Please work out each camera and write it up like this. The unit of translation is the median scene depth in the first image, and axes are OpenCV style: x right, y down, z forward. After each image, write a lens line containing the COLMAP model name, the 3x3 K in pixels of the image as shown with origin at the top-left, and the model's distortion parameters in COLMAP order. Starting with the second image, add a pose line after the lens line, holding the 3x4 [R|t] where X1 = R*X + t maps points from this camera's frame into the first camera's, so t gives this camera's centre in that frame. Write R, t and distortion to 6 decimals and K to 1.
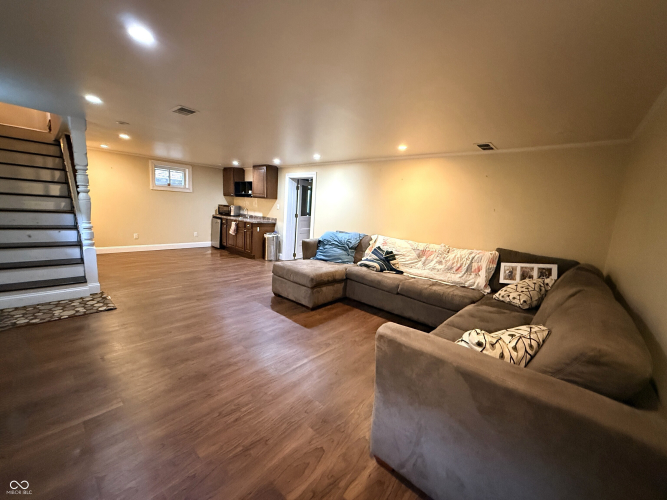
lens RADIAL K [[269.4, 0, 333.5], [0, 269.4, 250.0], [0, 0, 1]] dist [-0.001309, -0.000206]
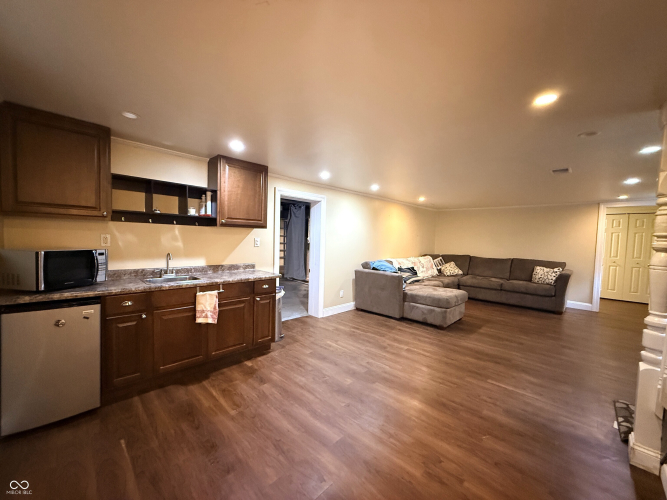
lens RADIAL K [[269.4, 0, 333.5], [0, 269.4, 250.0], [0, 0, 1]] dist [-0.001309, -0.000206]
pose [[0.032217, -0.098041, 0.994661, -0.987444], [0.137379, 0.986166, 0.092754, -0.229474], [-0.989994, 0.133658, 0.045240, 1.087393]]
